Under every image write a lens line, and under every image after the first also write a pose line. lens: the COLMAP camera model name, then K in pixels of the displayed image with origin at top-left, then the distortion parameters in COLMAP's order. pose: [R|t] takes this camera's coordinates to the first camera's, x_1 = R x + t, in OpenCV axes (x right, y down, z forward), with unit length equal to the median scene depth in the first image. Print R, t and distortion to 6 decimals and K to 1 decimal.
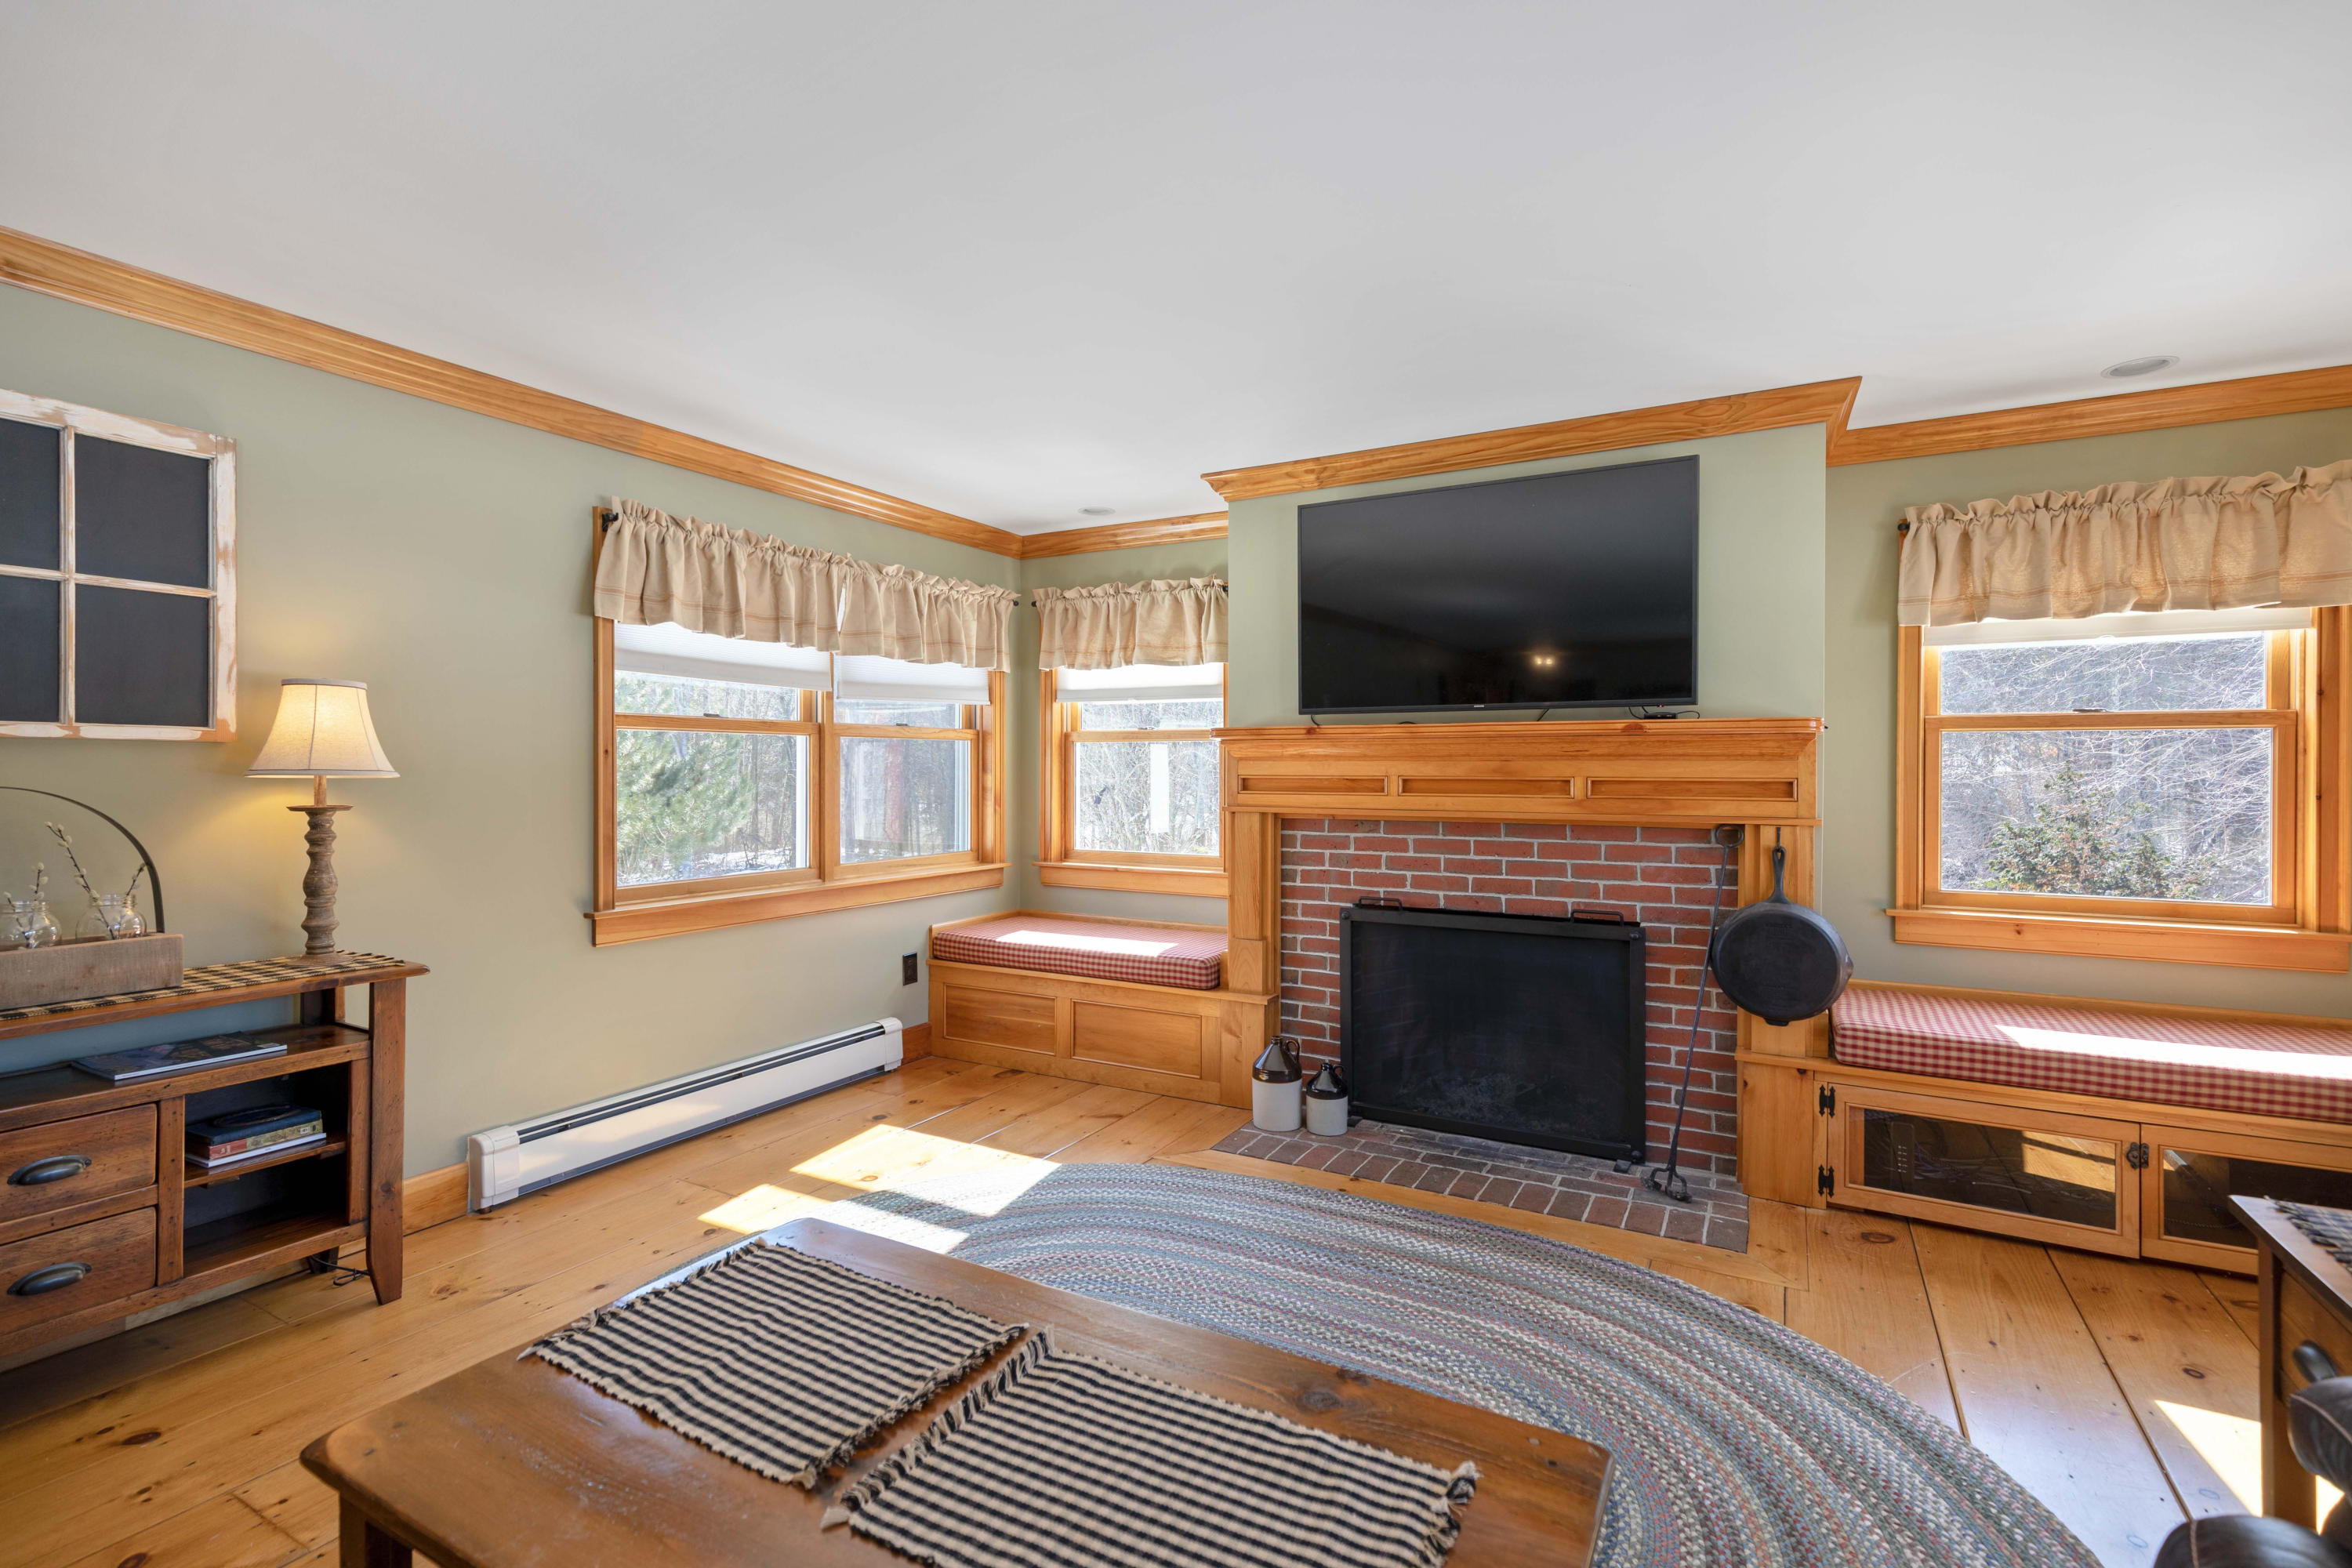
lens RADIAL K [[1065.4, 0, 1169.7], [0, 1065.4, 777.0], [0, 0, 1]] dist [0.012653, -0.001326]
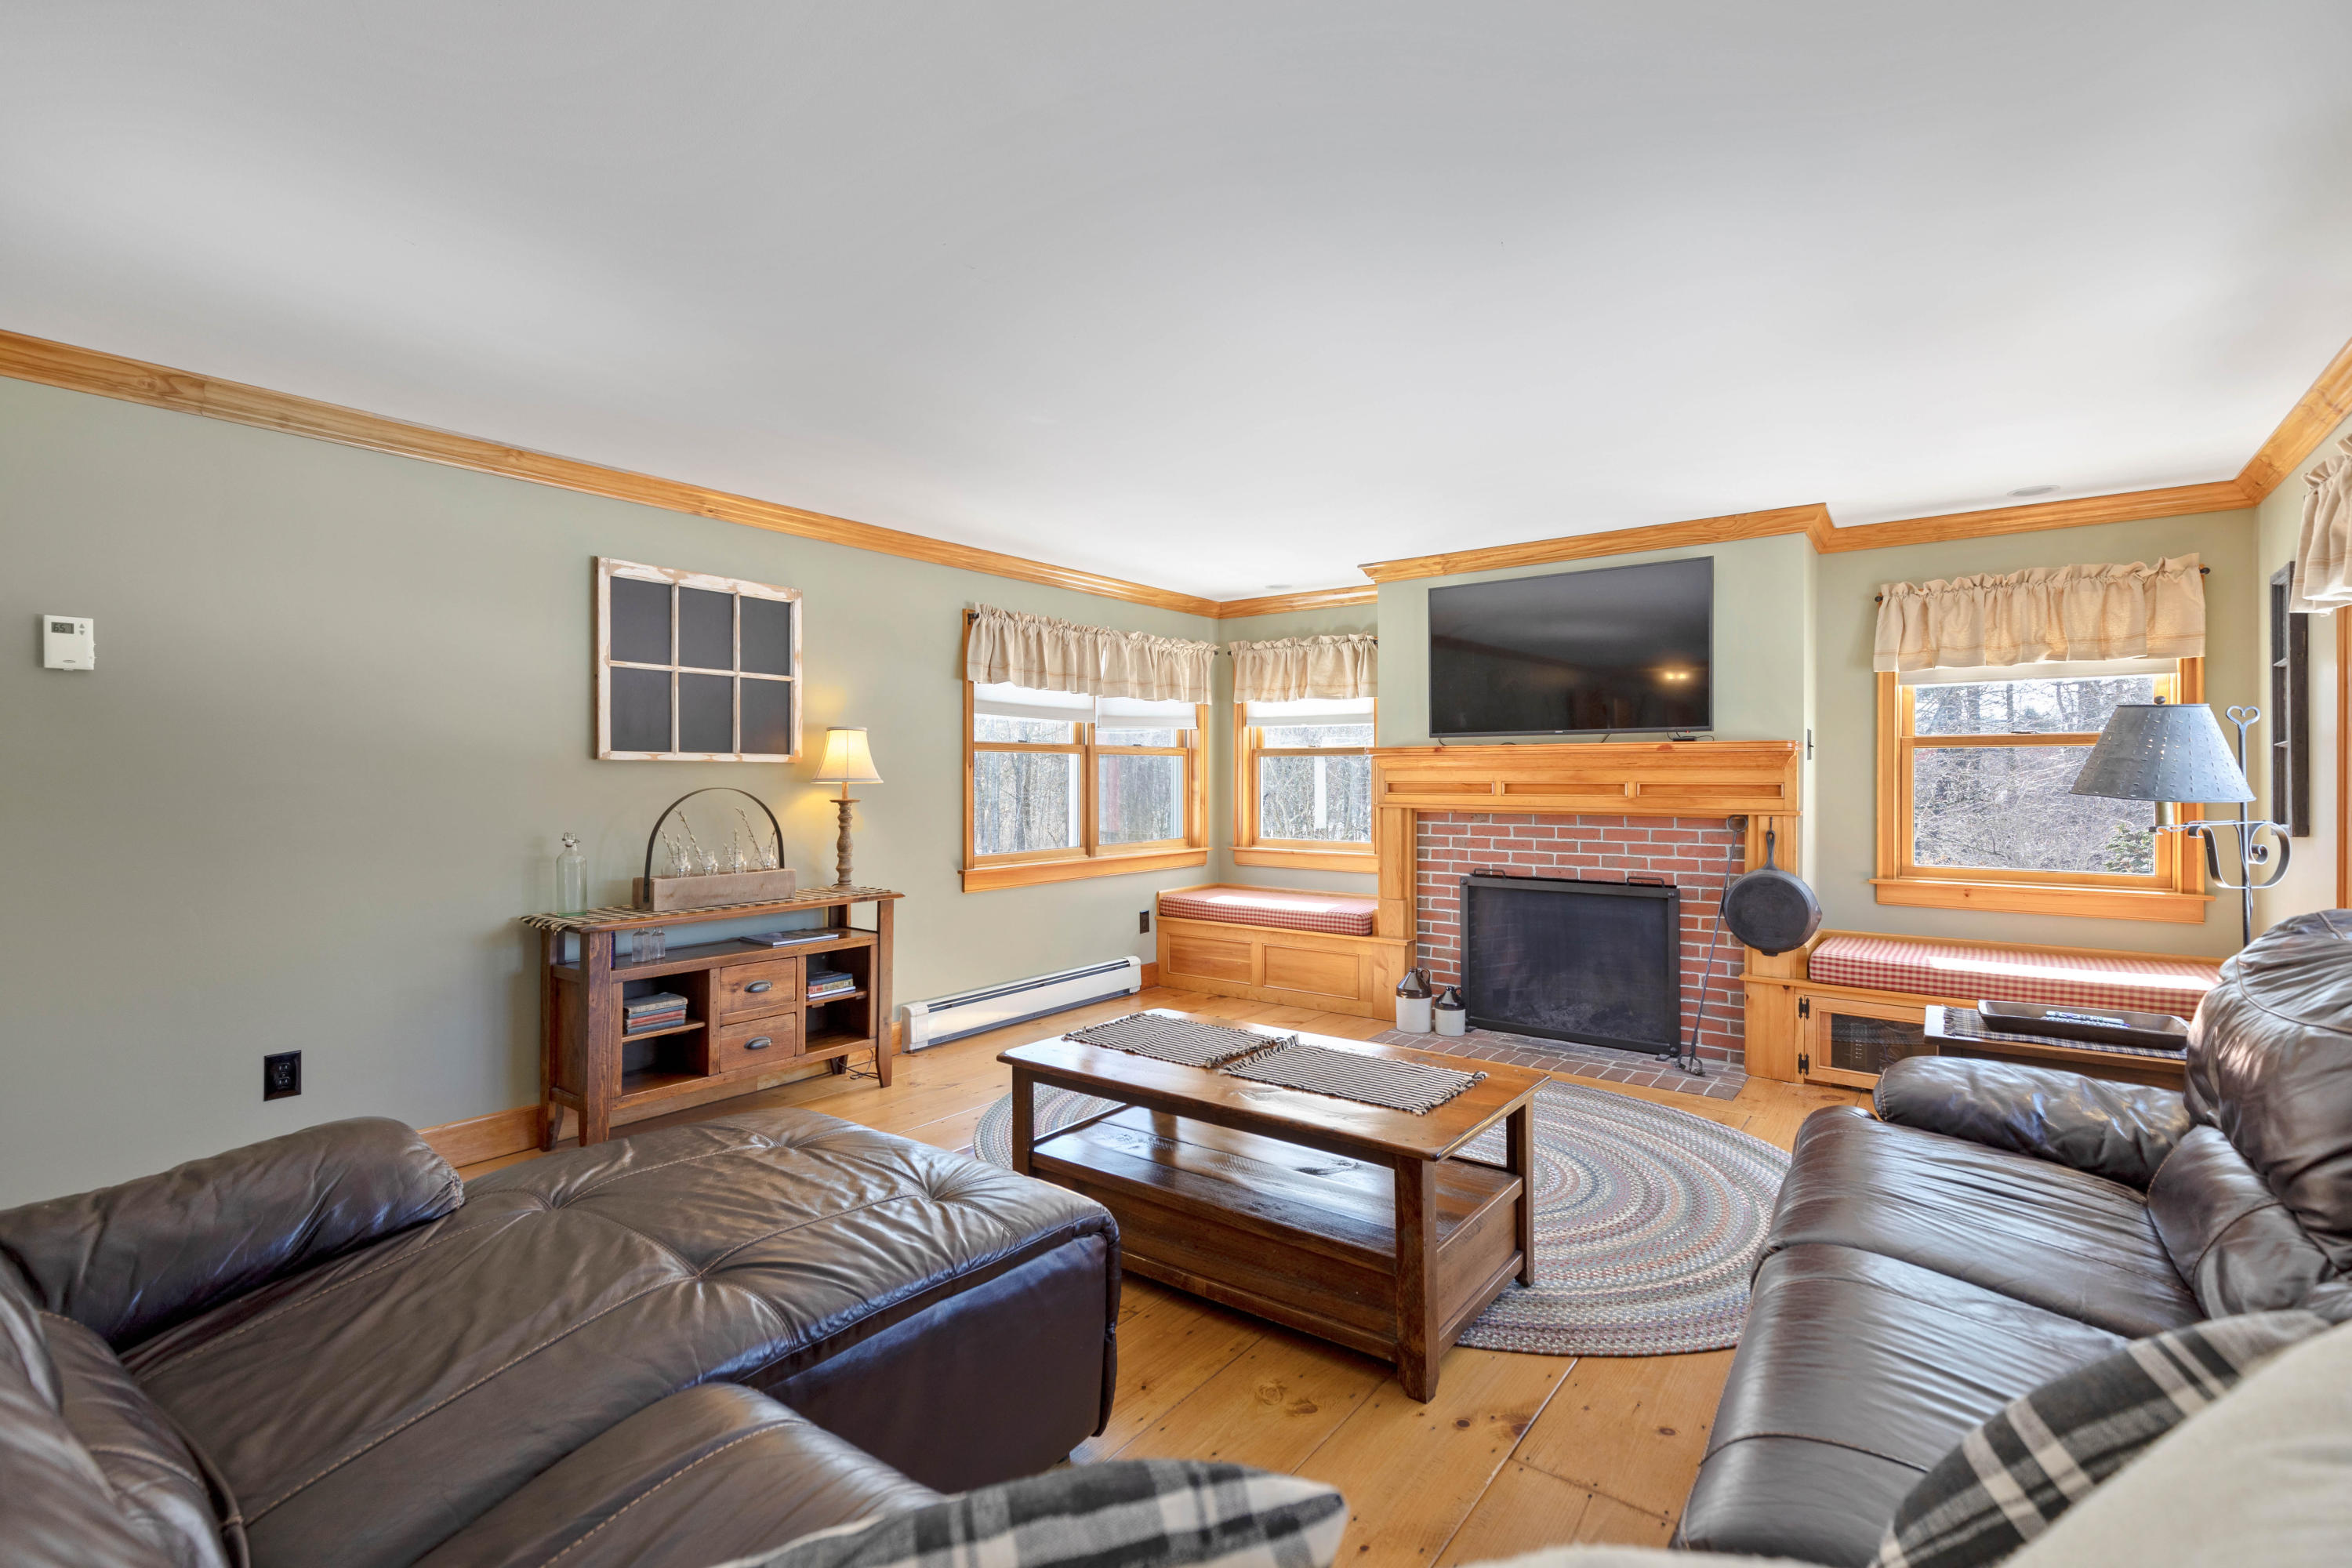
lens RADIAL K [[1065.4, 0, 1183.8], [0, 1065.4, 777.5], [0, 0, 1]] dist [0.012653, -0.001326]
pose [[0.992240, -0.002215, -0.124318, -0.028331], [0.001405, 0.999977, -0.006606, 0.002641], [0.124329, 0.006380, 0.992220, -0.490286]]
